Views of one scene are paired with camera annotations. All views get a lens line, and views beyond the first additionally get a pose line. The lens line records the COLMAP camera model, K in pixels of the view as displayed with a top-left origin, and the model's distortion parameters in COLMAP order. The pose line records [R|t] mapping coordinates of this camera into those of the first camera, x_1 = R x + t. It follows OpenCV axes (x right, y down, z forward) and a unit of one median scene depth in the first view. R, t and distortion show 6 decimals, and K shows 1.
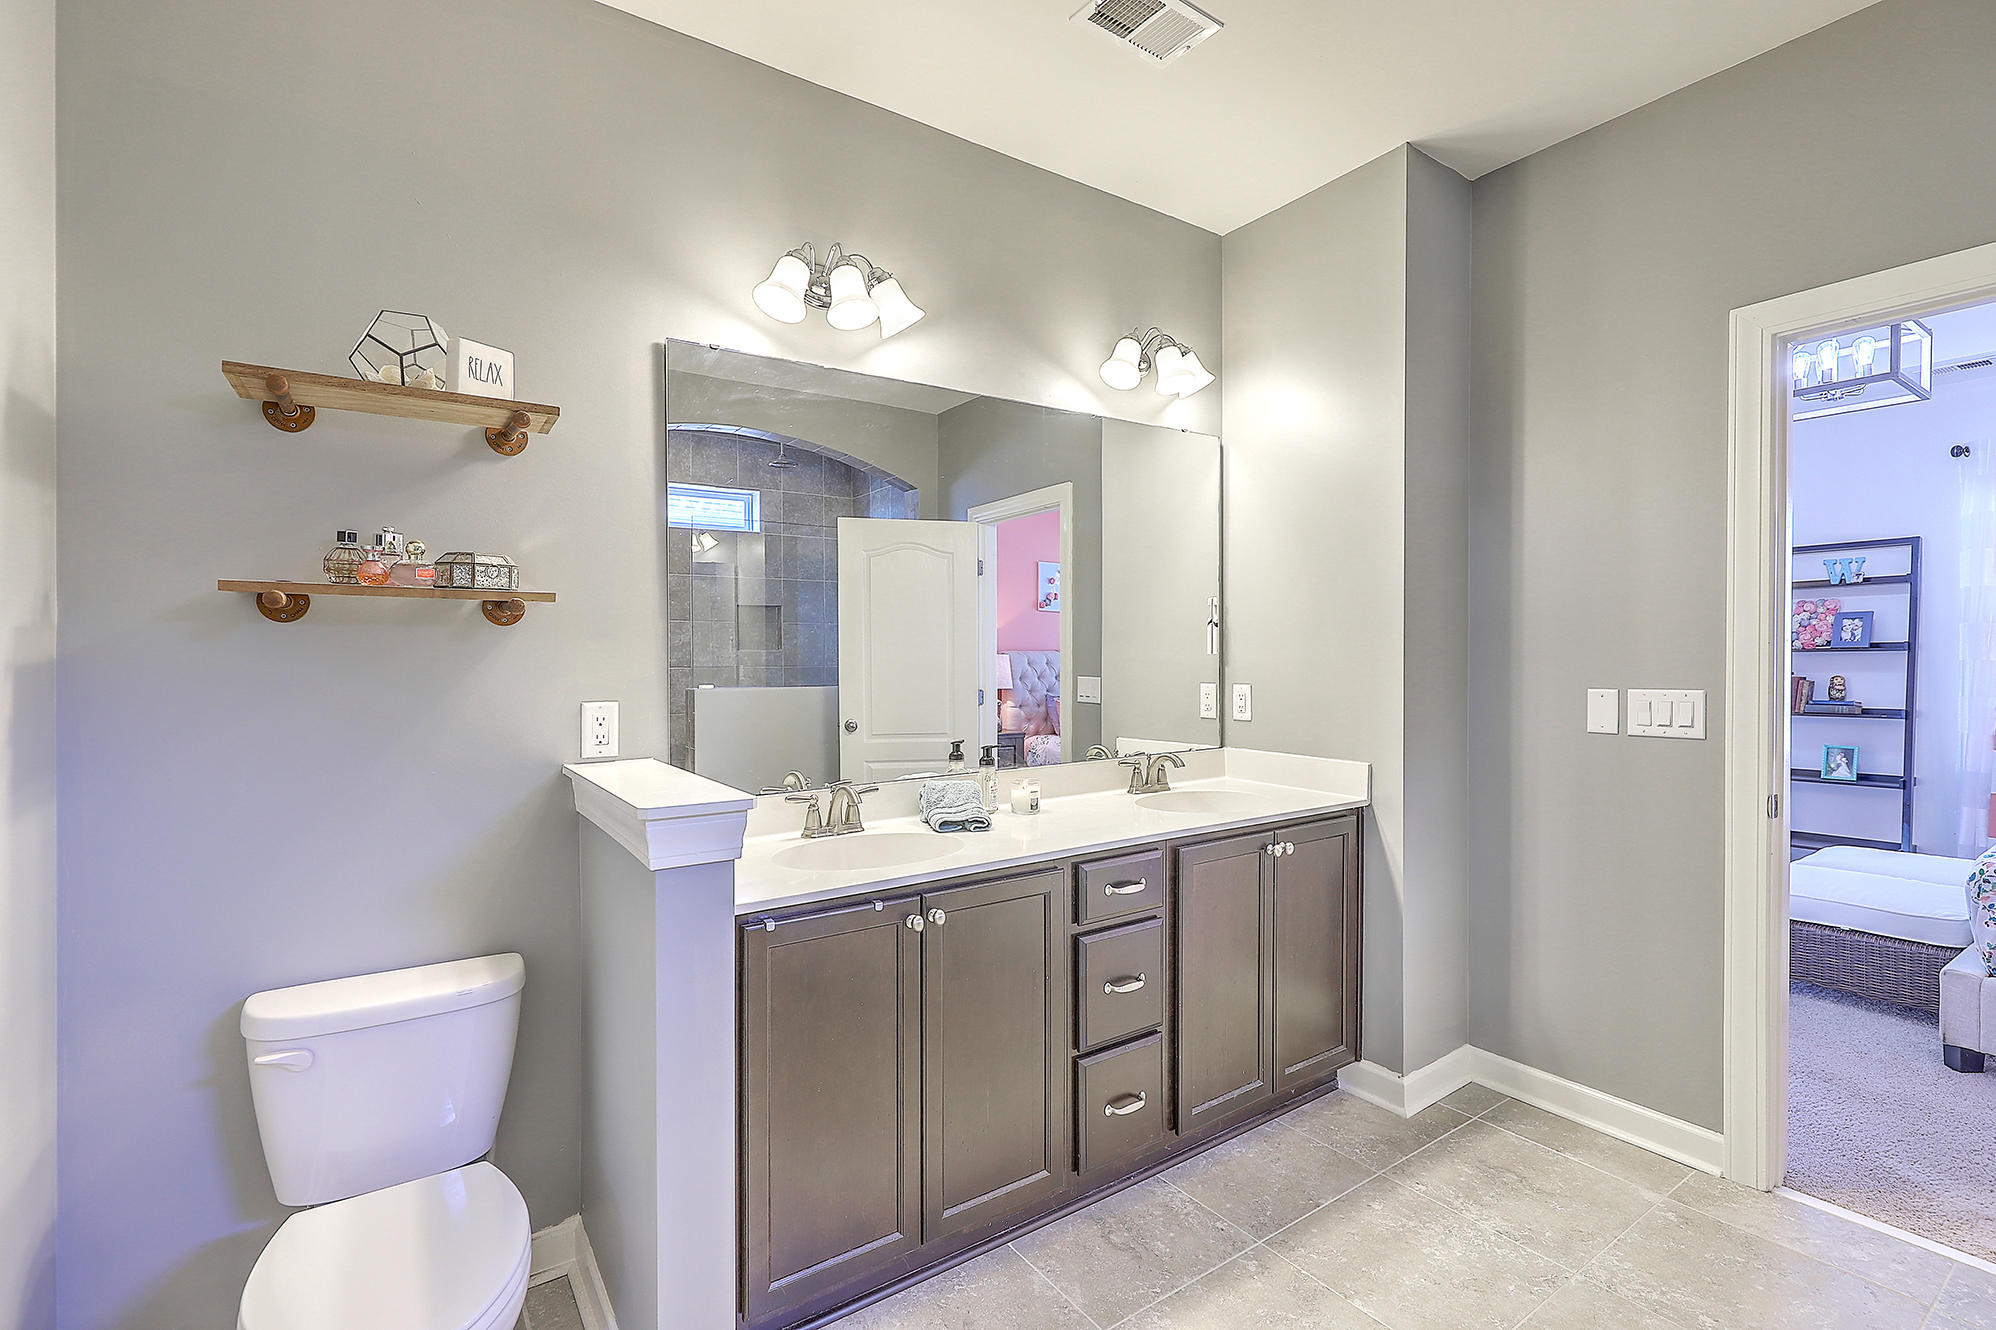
lens RADIAL K [[907.6, 0, 988.3], [0, 907.6, 666.4], [0, 0, 1]] dist [0.004987, -0.000903]
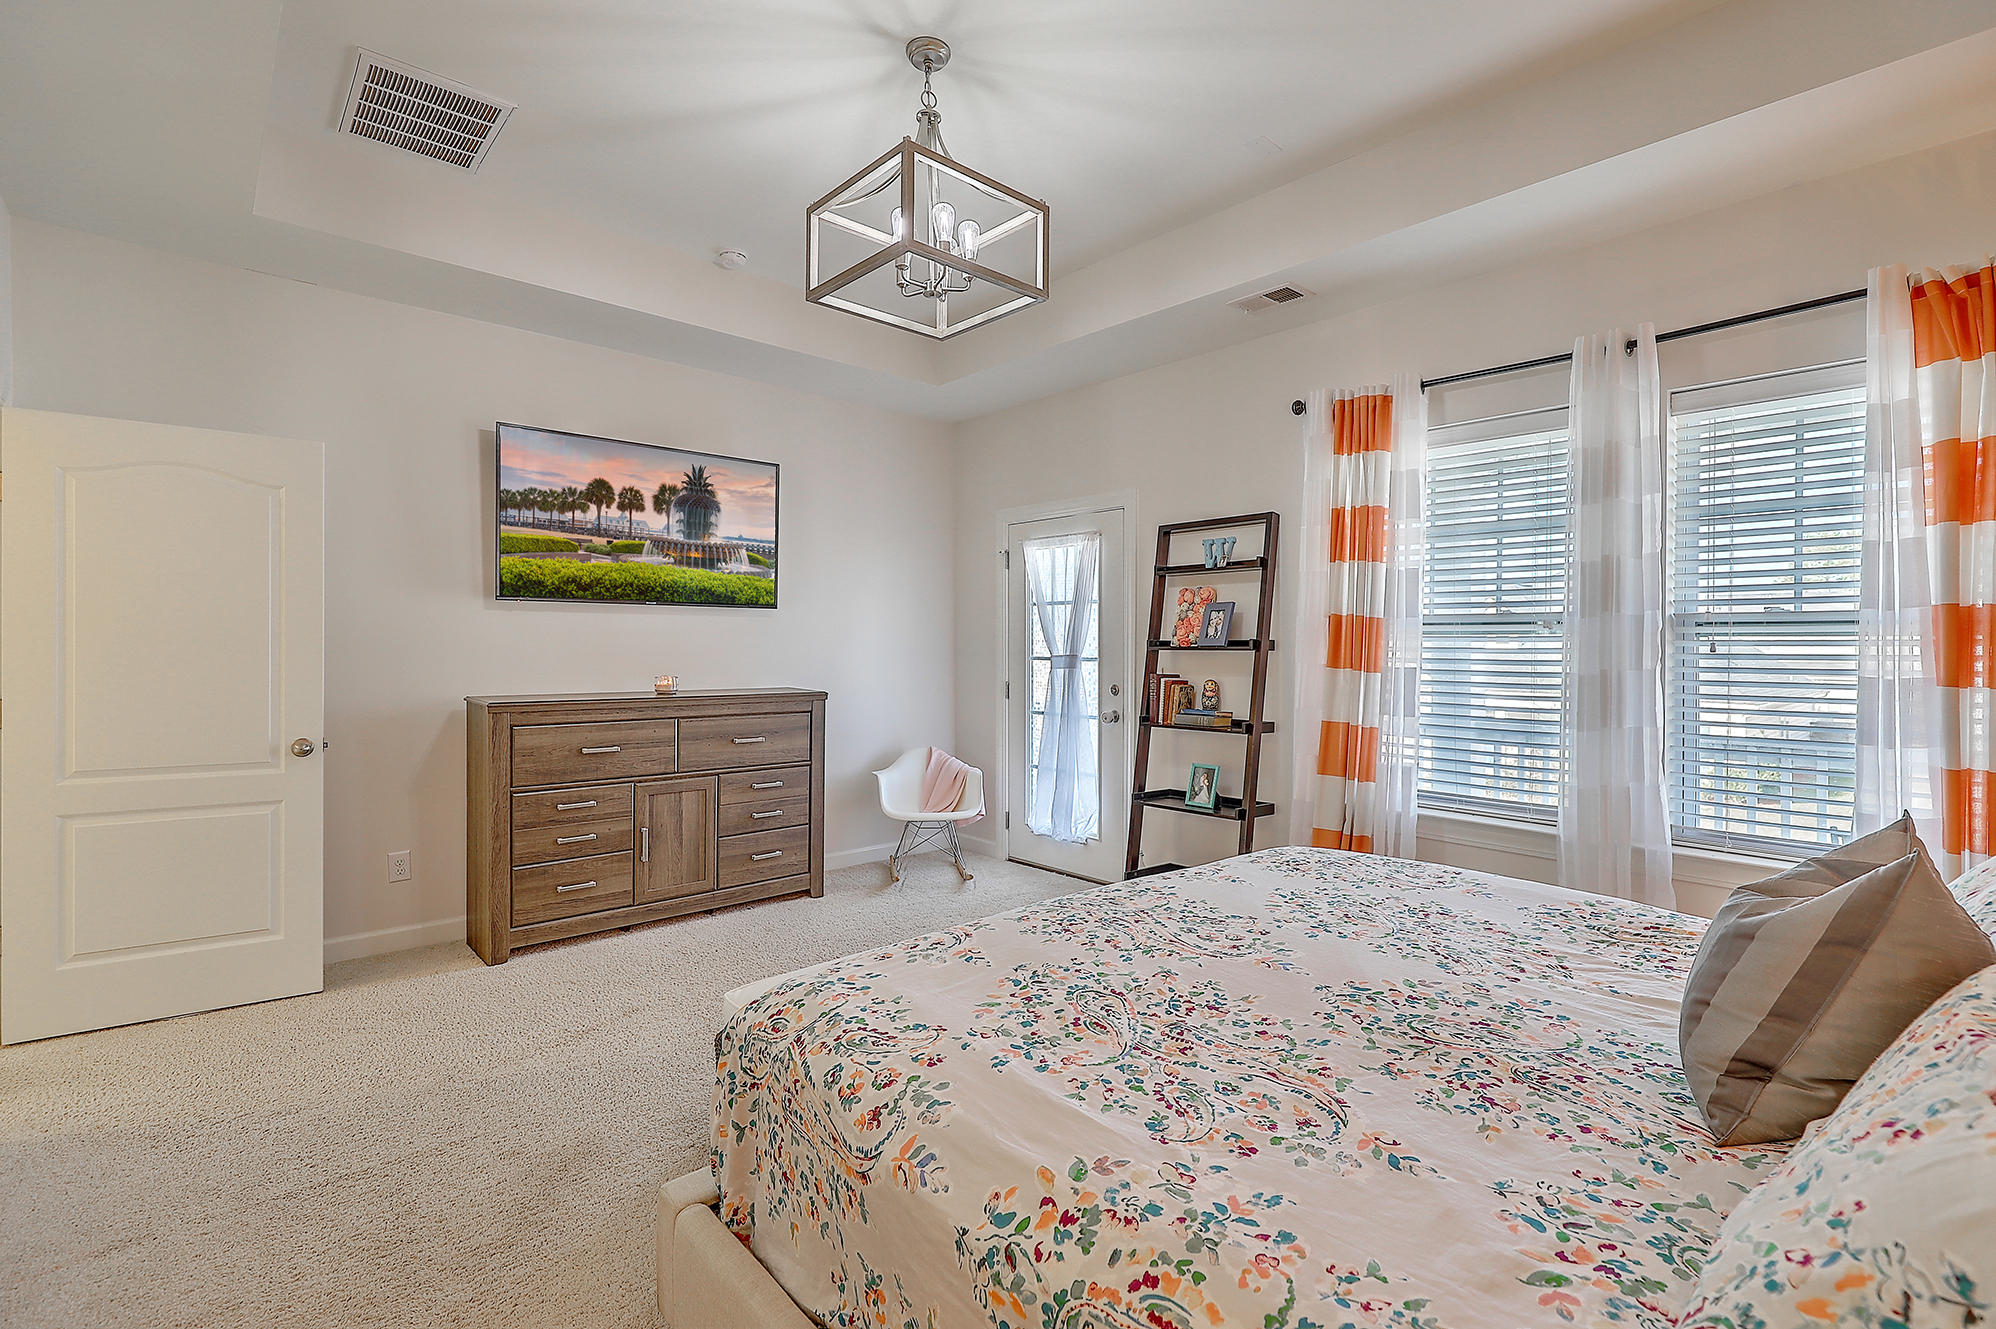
lens RADIAL K [[907.6, 0, 986.3], [0, 907.6, 650.9], [0, 0, 1]] dist [0.004987, -0.000903]
pose [[0.991271, 0.004441, 0.131768, 0.631837], [-0.003768, 0.999979, -0.005357, -0.010663], [-0.131789, 0.004814, 0.991266, 0.211577]]
